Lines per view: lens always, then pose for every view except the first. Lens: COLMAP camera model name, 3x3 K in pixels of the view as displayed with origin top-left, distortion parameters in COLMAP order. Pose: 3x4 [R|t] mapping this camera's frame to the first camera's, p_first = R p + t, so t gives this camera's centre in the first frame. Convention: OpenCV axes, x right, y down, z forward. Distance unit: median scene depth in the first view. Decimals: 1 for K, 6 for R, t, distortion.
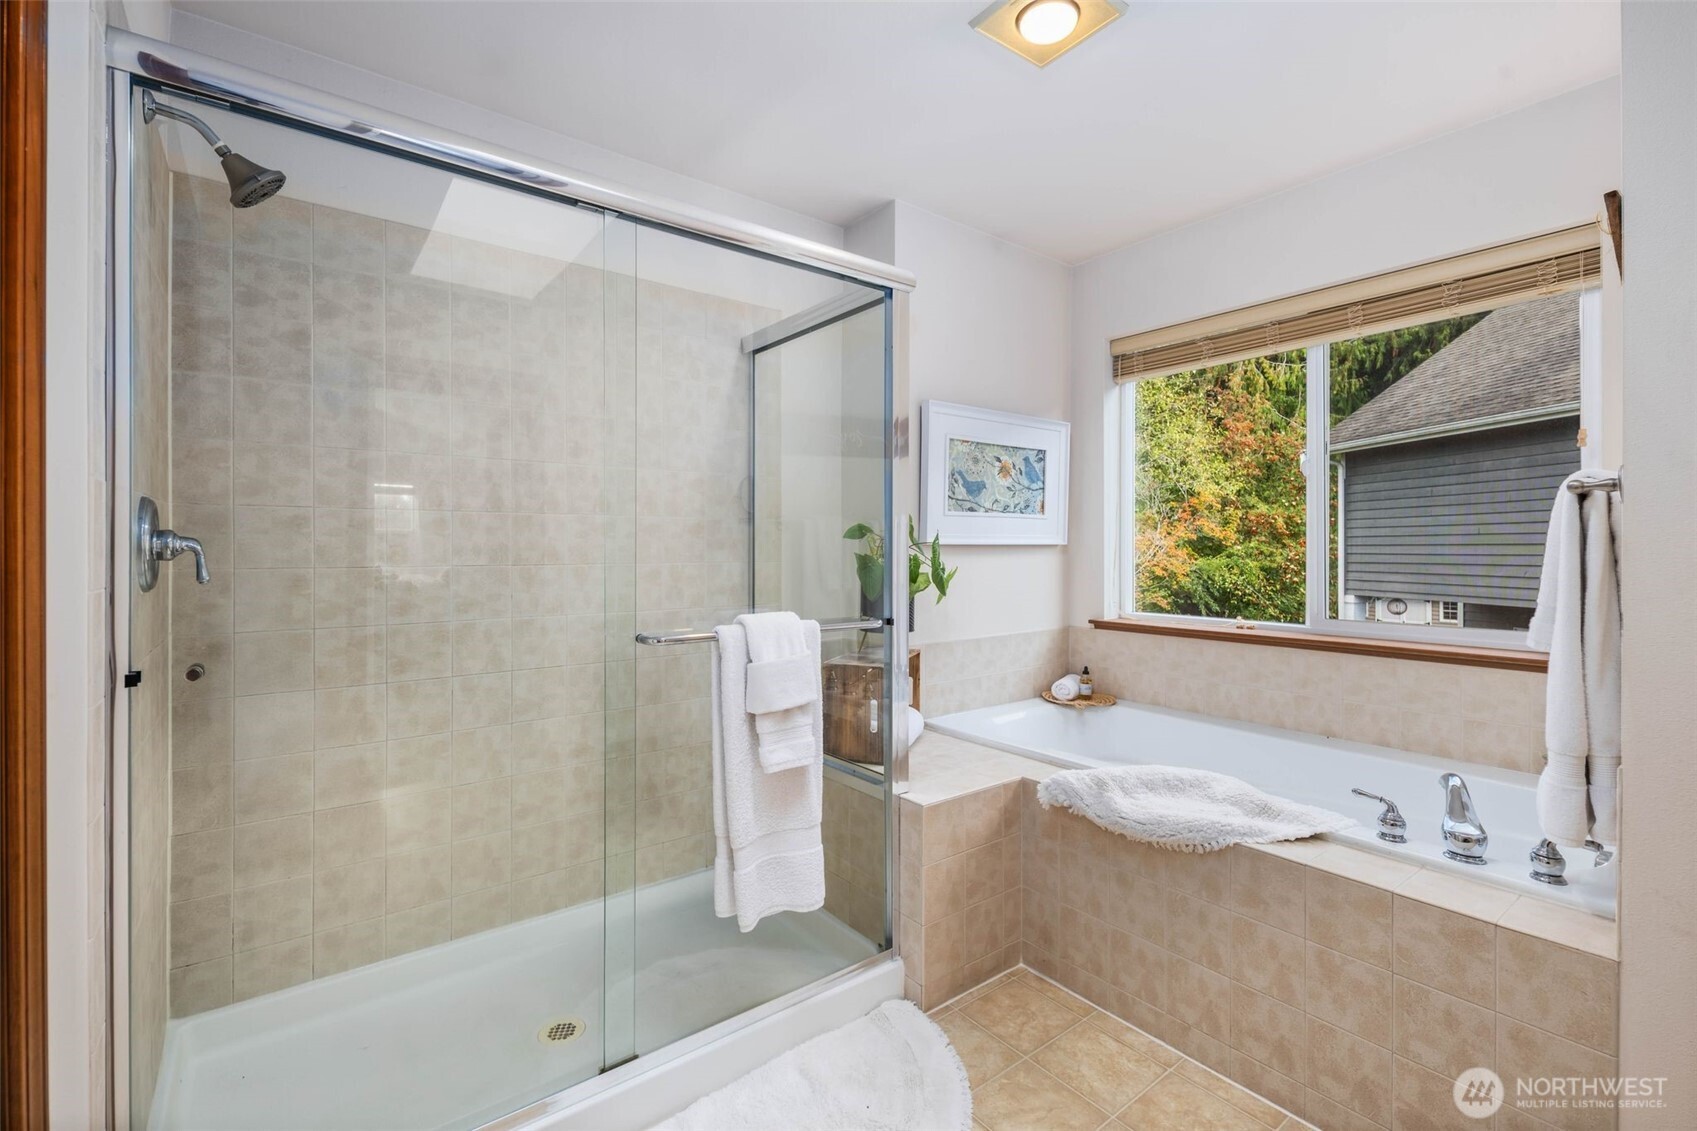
lens RADIAL K [[731.9, 0, 845.5], [0, 731.9, 552.8], [0, 0, 1]] dist [0.002109, -0.000424]
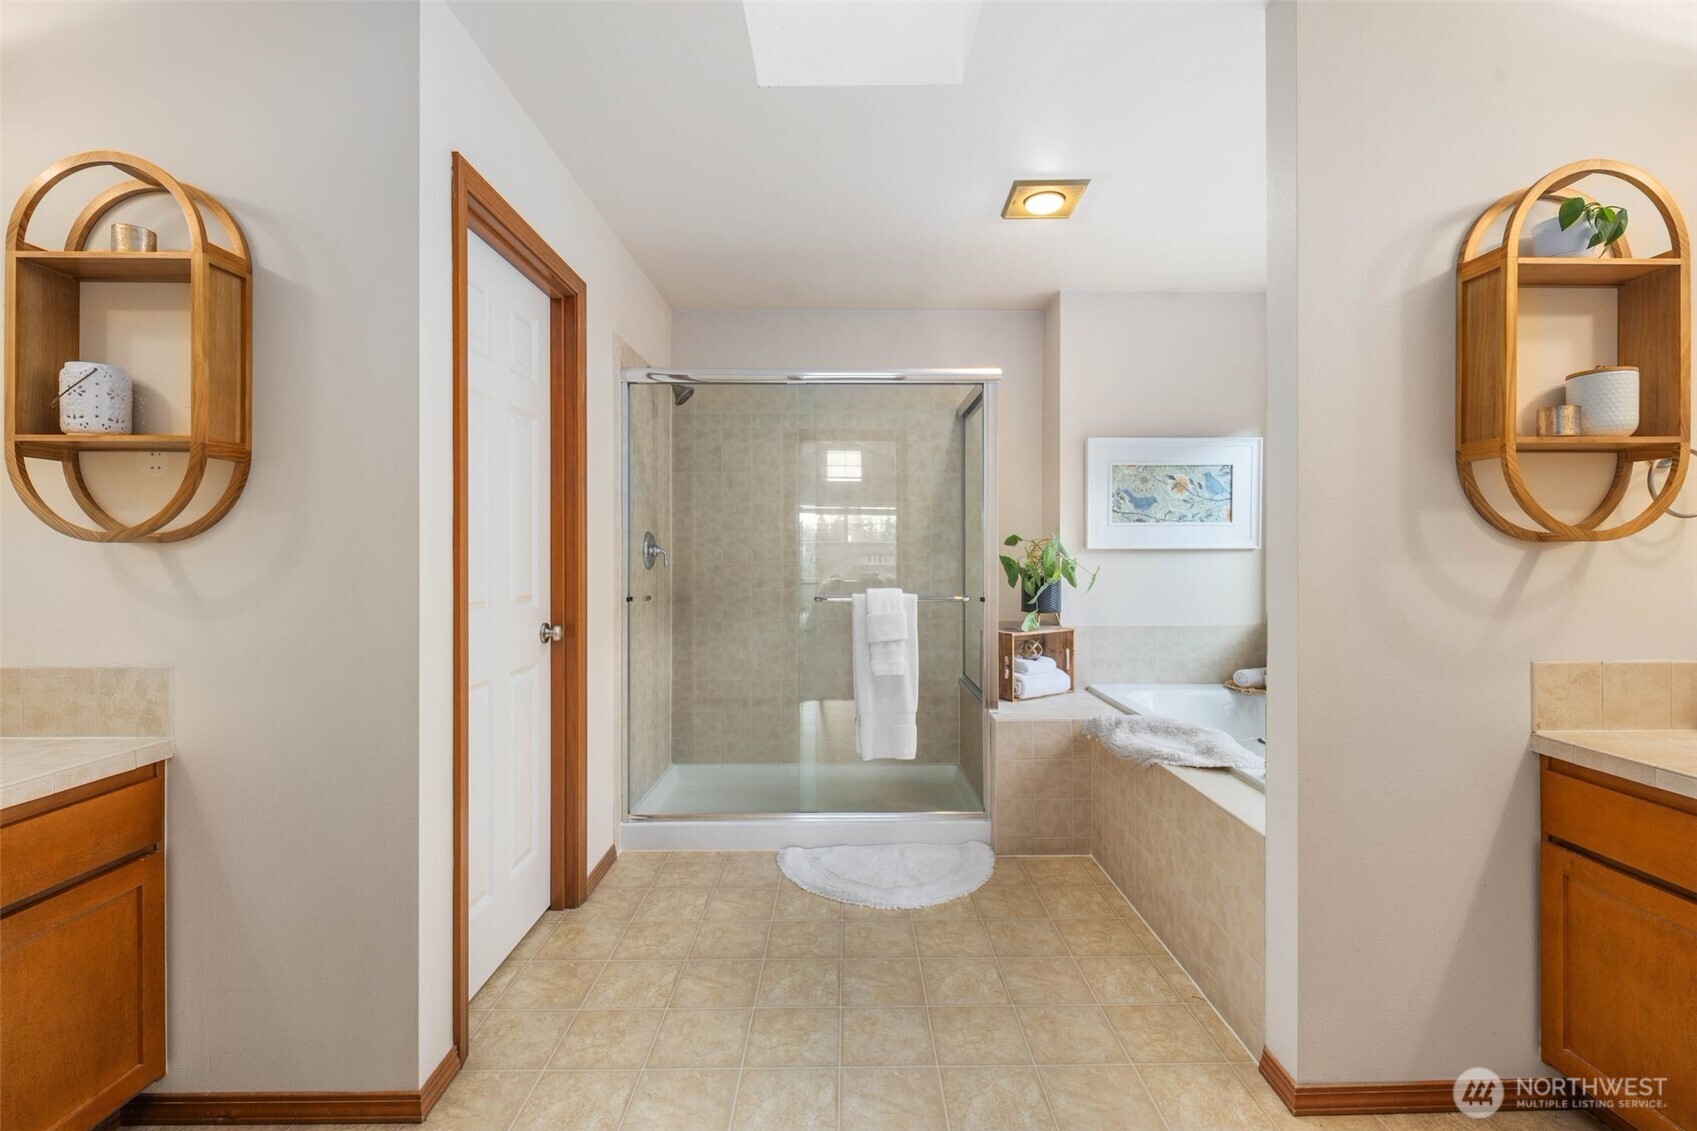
lens RADIAL K [[731.9, 0, 853.0], [0, 731.9, 564.3], [0, 0, 1]] dist [0.002109, -0.000424]
pose [[0.793214, 0.008907, -0.608878, 0.611284], [-0.003230, 0.999941, 0.010419, 0.003590], [0.608935, -0.006298, 0.793195, -0.302668]]
